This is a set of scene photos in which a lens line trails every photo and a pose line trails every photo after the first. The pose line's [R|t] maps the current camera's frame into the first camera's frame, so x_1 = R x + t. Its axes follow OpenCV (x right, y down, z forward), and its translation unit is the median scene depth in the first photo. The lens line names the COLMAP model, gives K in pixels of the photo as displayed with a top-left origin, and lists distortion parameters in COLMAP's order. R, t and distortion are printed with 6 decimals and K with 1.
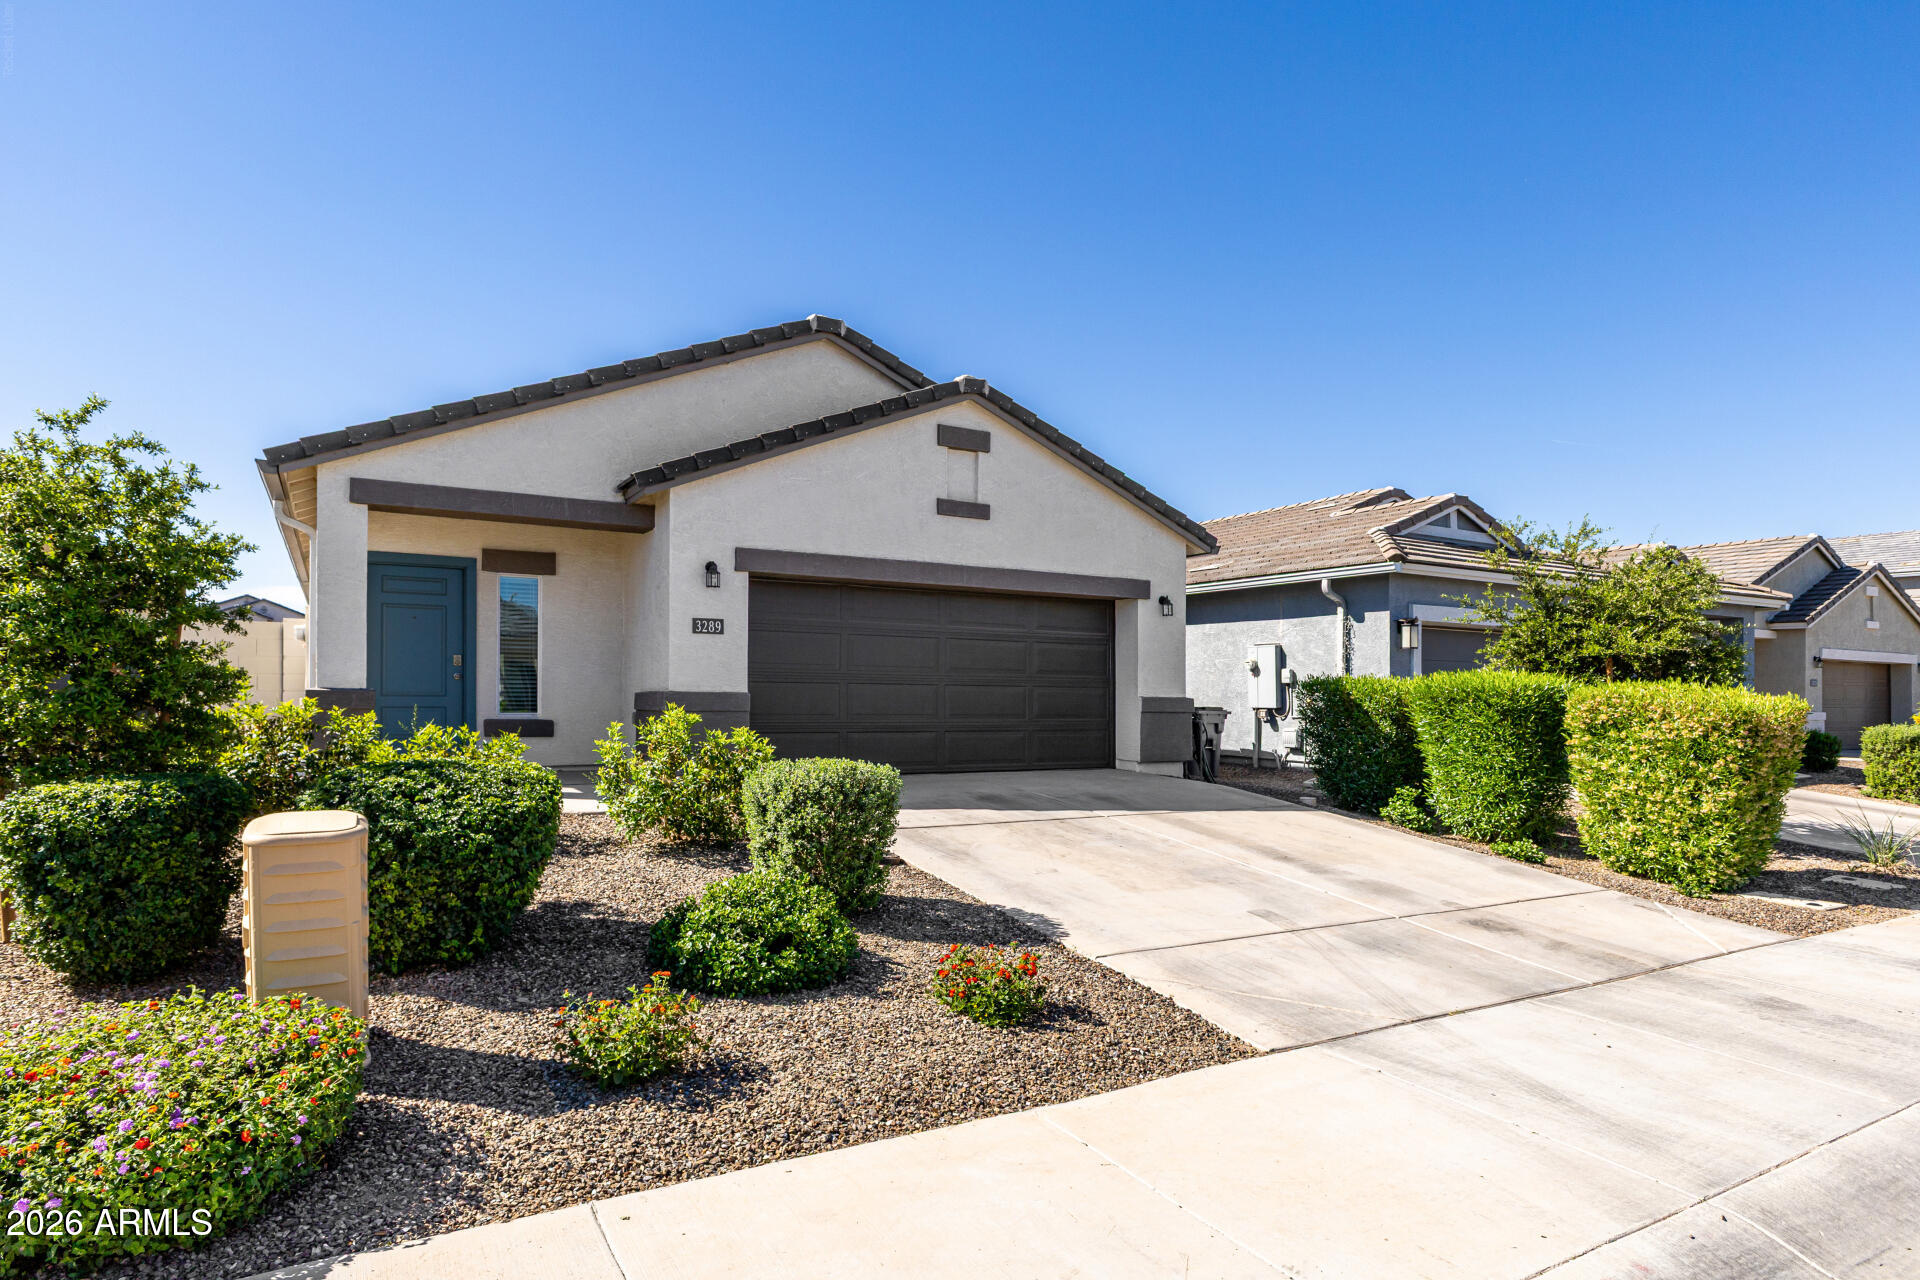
lens RADIAL K [[1012.9, 0, 961.1], [0, 1012.9, 680.6], [0, 0, 1]] dist [-0.003845, -0.001433]
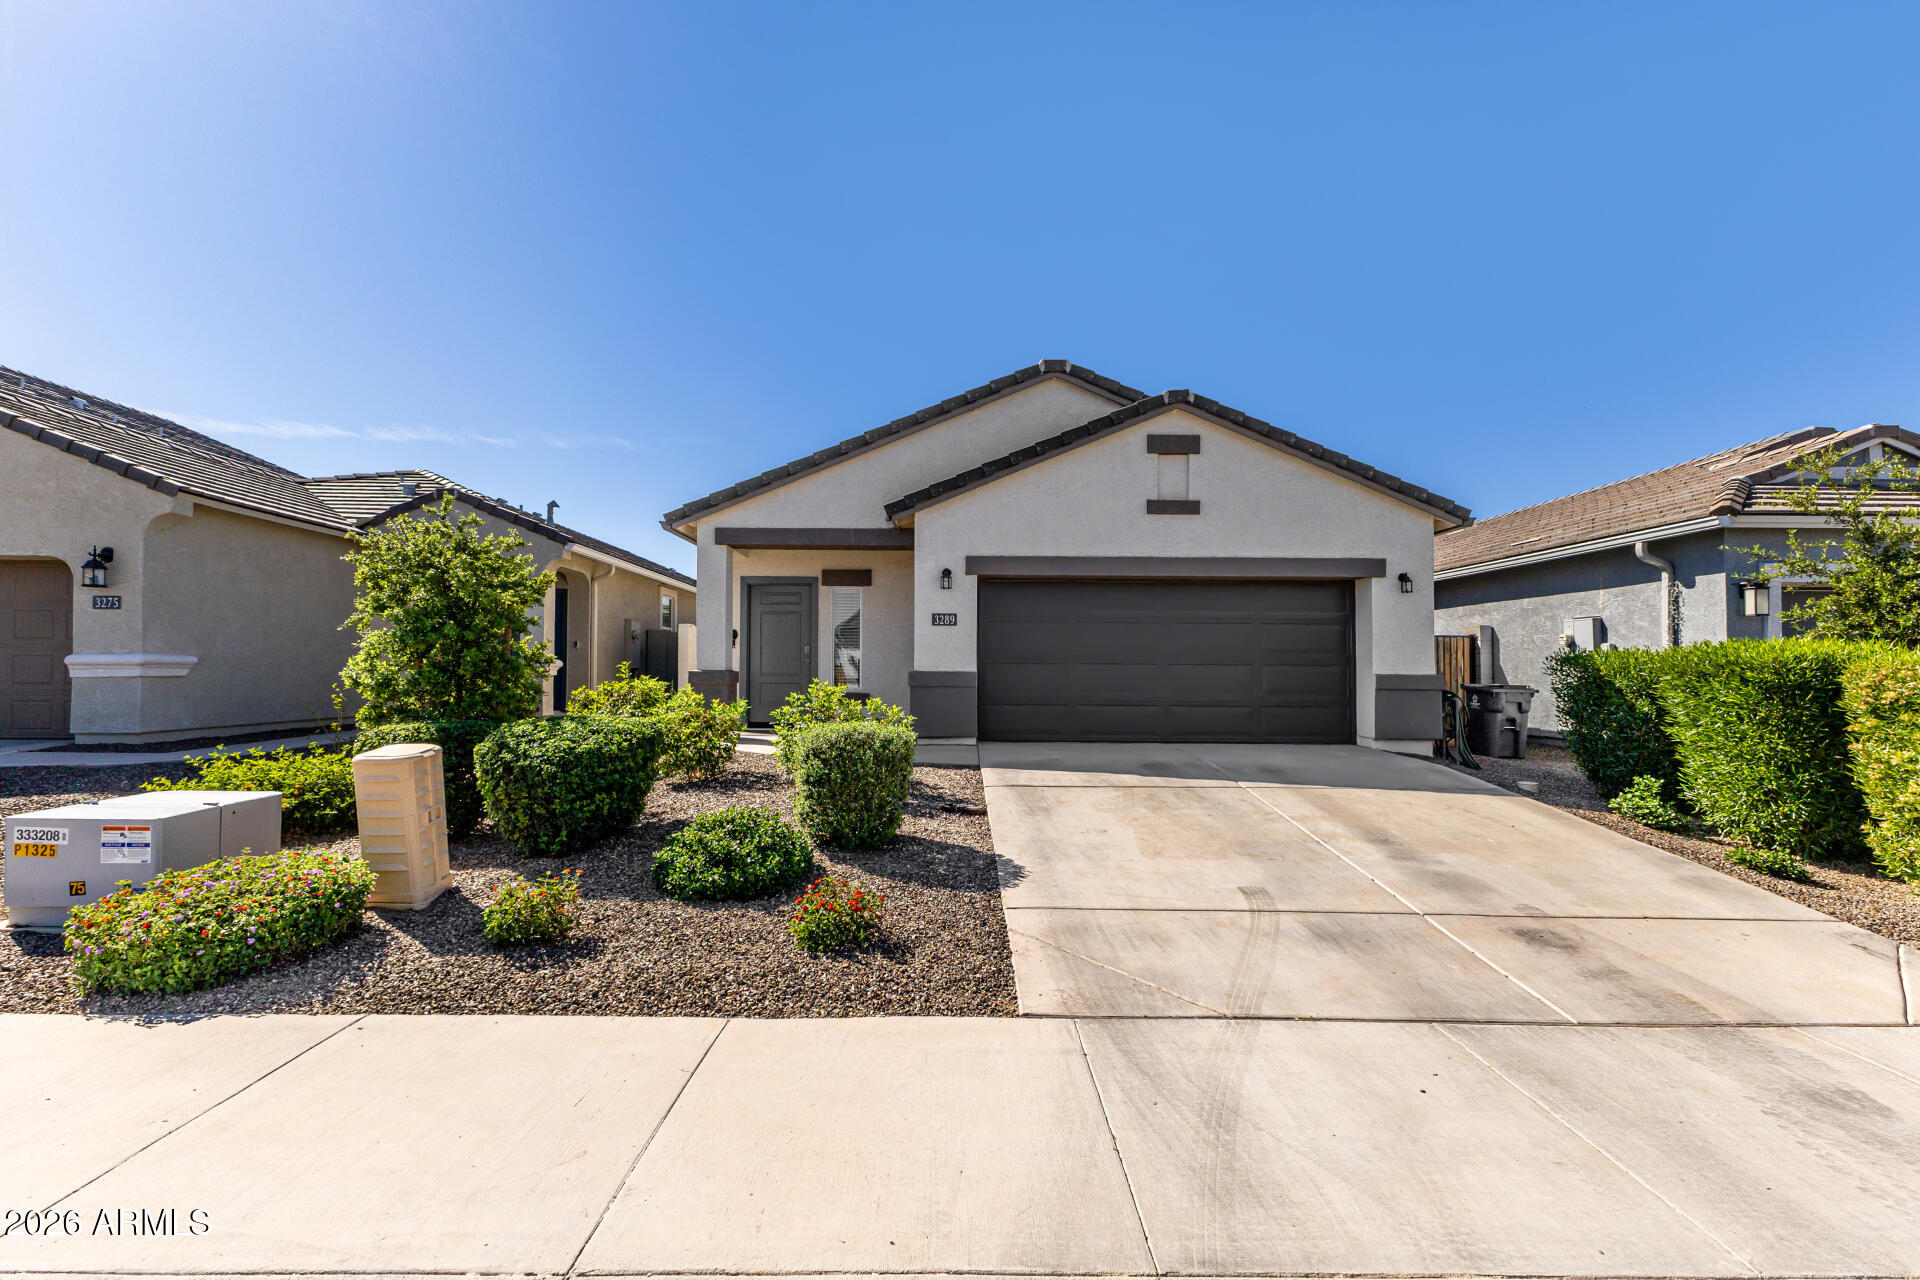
lens RADIAL K [[831.2, 0, 954.7], [0, 831.2, 650.0], [0, 0, 1]] dist [0.009024, -0.000070]
pose [[0.879410, -0.019067, -0.475684, 0.251458], [0.010187, 0.999723, -0.021239, 0.006694], [0.475957, 0.013832, 0.879360, 0.087954]]
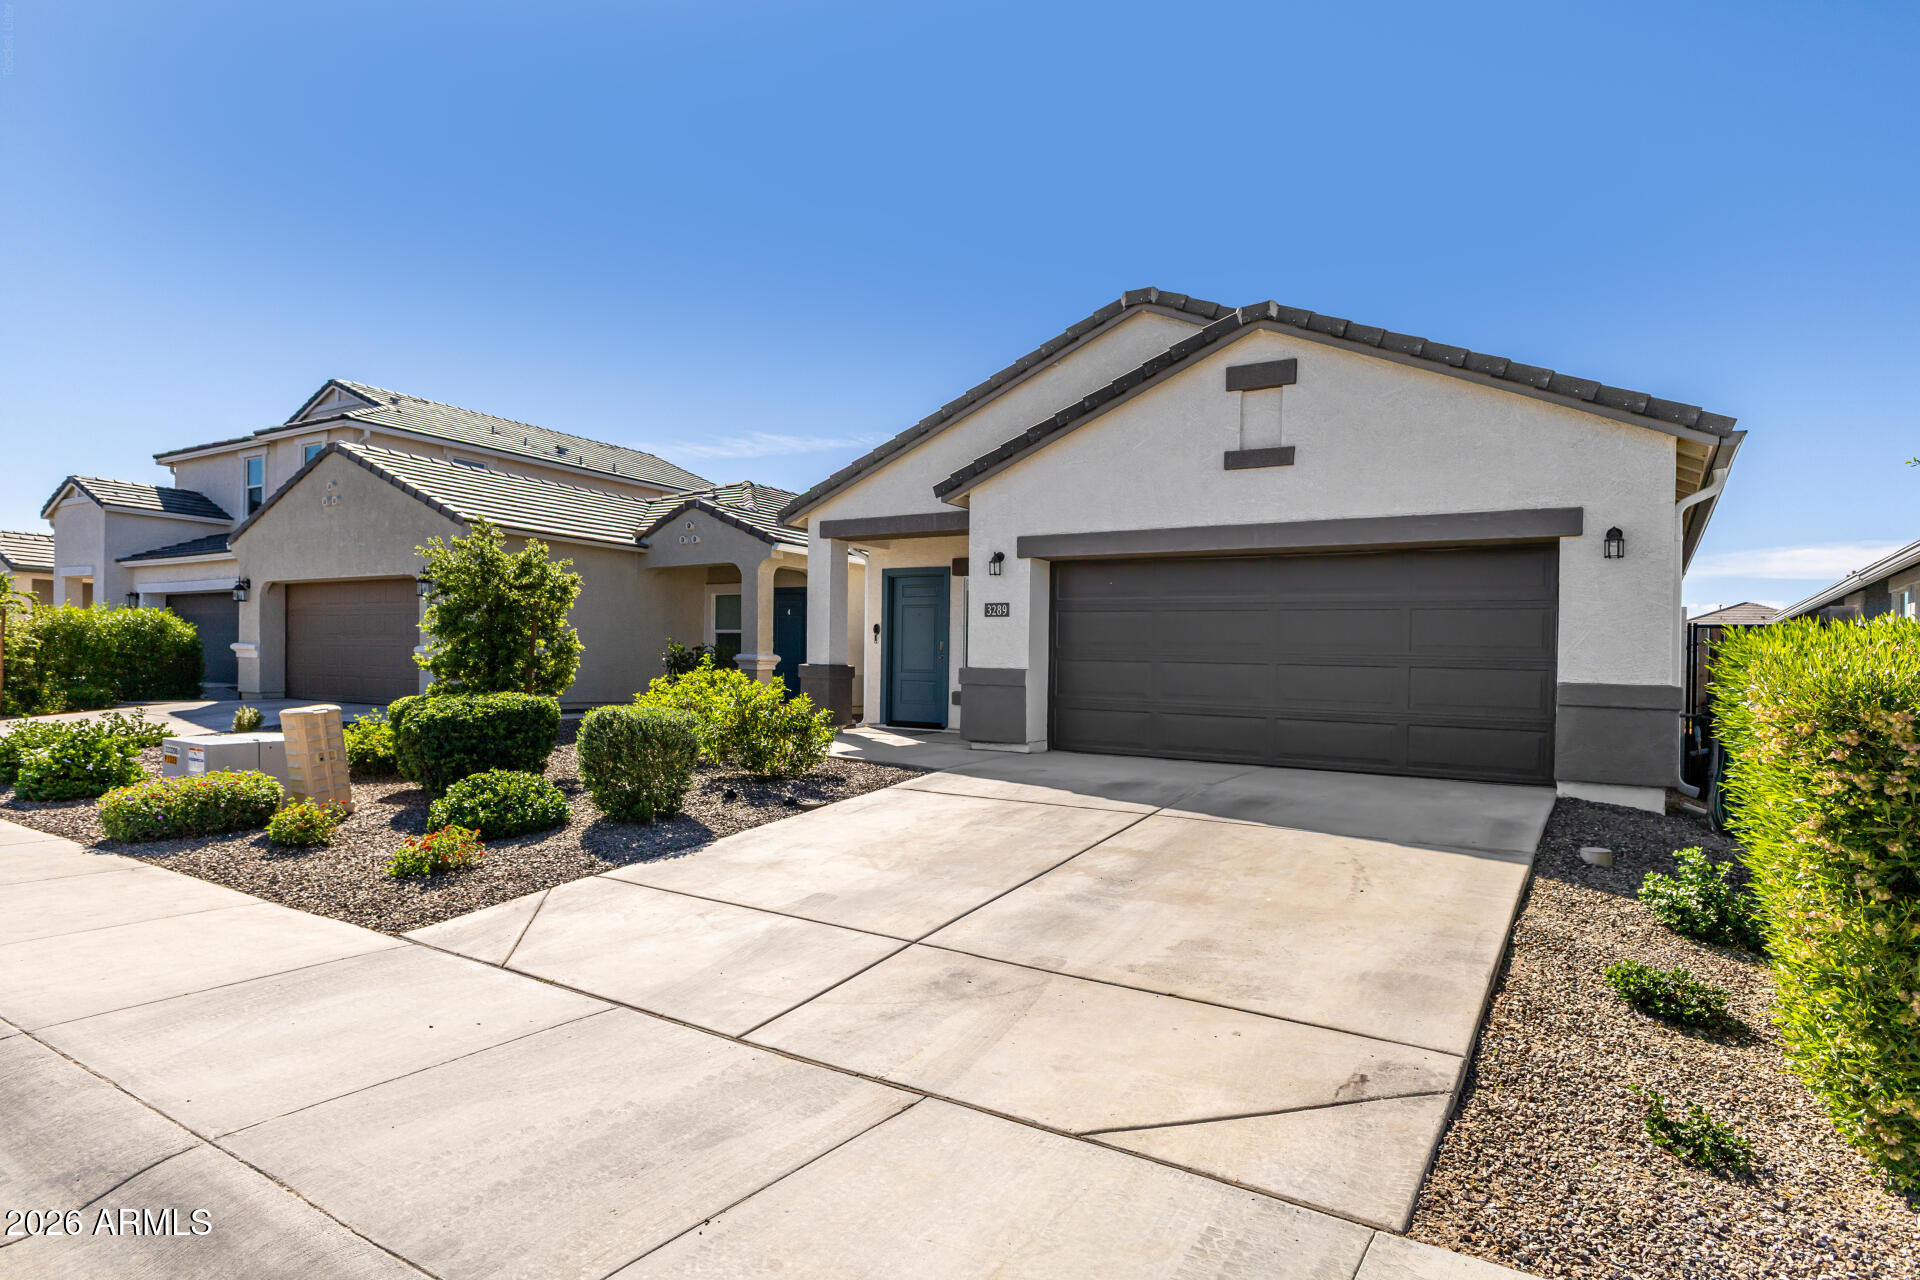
lens RADIAL K [[1012.9, 0, 961.1], [0, 1012.9, 680.6], [0, 0, 1]] dist [-0.003845, -0.001433]
pose [[0.485843, 0.011951, -0.873965, 0.707422], [-0.008135, 0.999925, 0.009151, 0.014618], [0.874008, 0.002664, 0.485904, 0.410106]]
